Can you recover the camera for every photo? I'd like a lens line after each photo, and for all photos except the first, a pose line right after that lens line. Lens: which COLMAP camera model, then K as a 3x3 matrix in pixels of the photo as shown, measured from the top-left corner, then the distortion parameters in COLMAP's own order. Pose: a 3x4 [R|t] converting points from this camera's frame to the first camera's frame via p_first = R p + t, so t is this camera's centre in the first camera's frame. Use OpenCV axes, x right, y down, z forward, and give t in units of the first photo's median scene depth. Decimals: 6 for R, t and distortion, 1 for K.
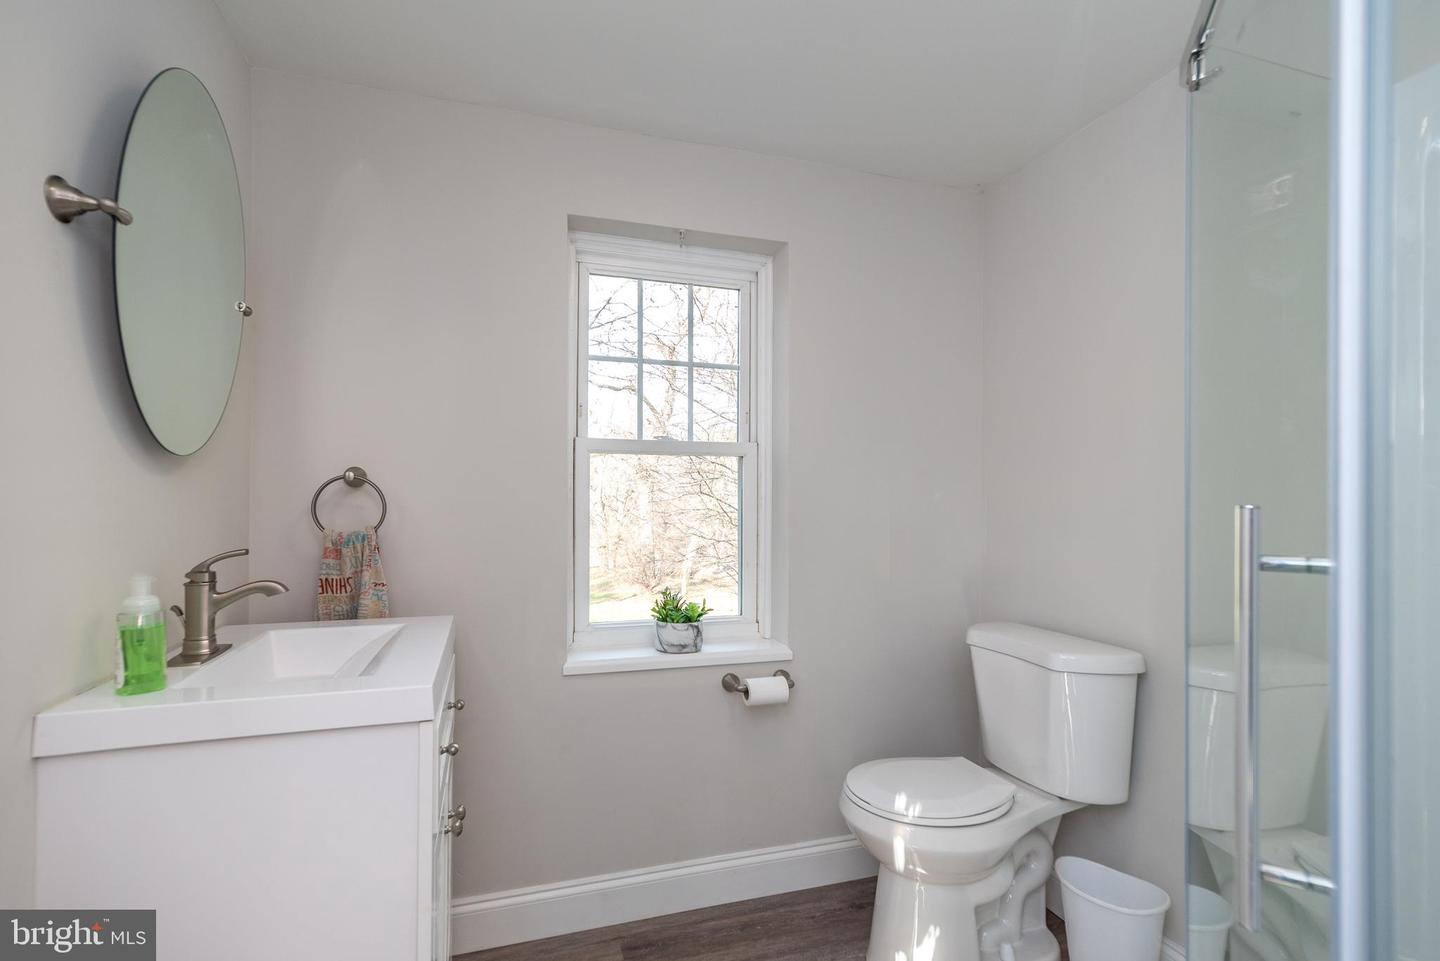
lens RADIAL K [[650.8, 0, 713.8], [0, 650.8, 484.3], [0, 0, 1]] dist [0.006754, 0.000380]
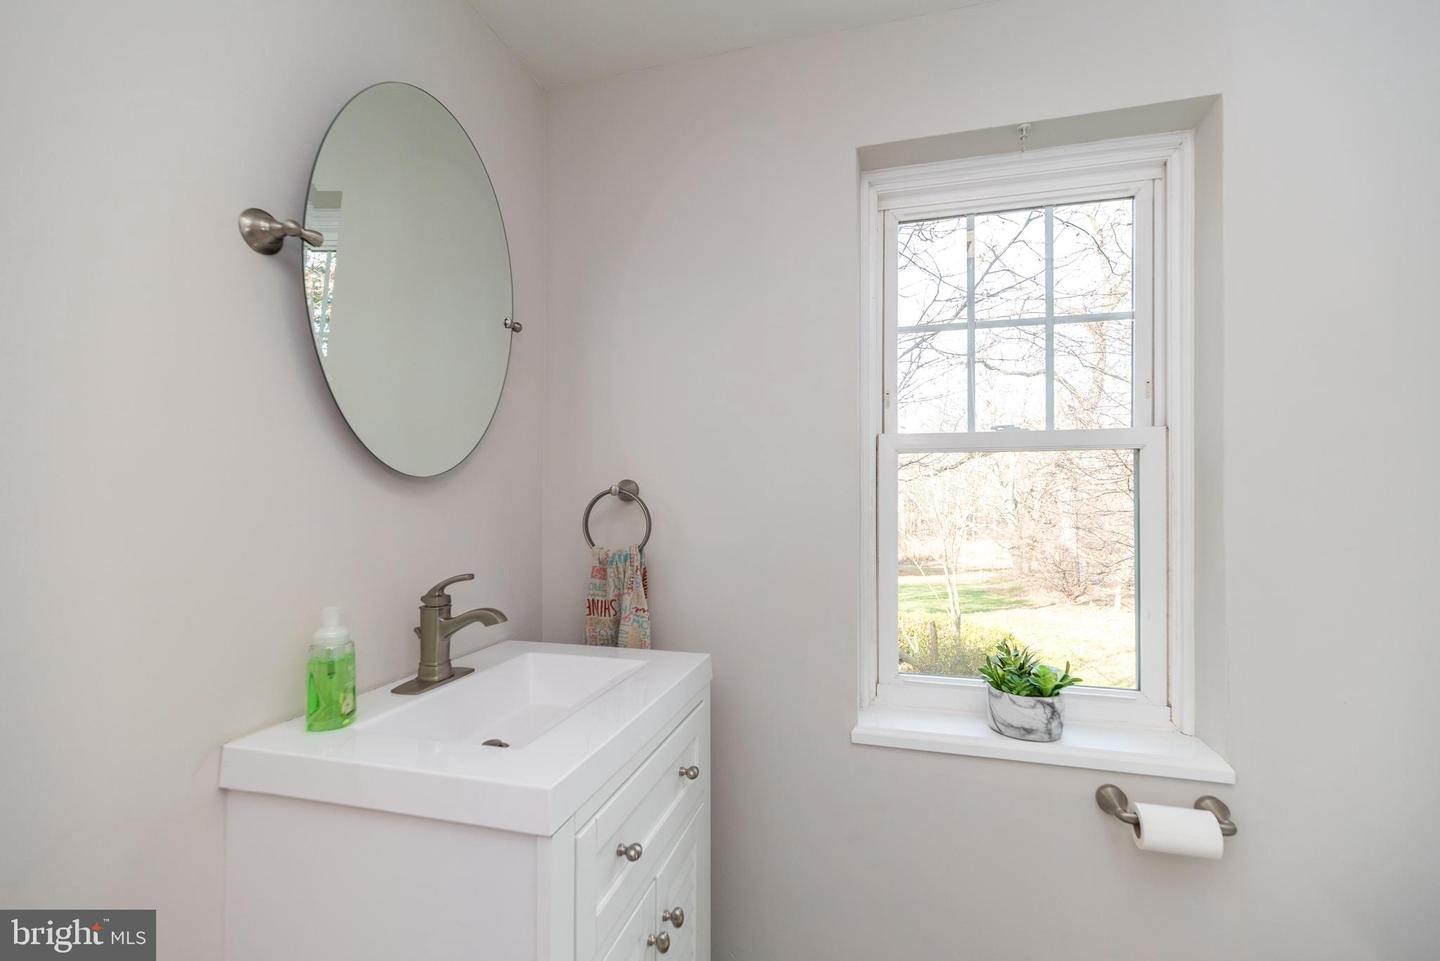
lens RADIAL K [[650.8, 0, 728.0], [0, 650.8, 486.3], [0, 0, 1]] dist [0.006754, 0.000380]
pose [[0.832118, -0.010399, -0.554502, 0.072980], [0.015390, 0.999872, 0.004345, -0.015956], [0.554386, -0.012149, 0.832171, 0.253369]]
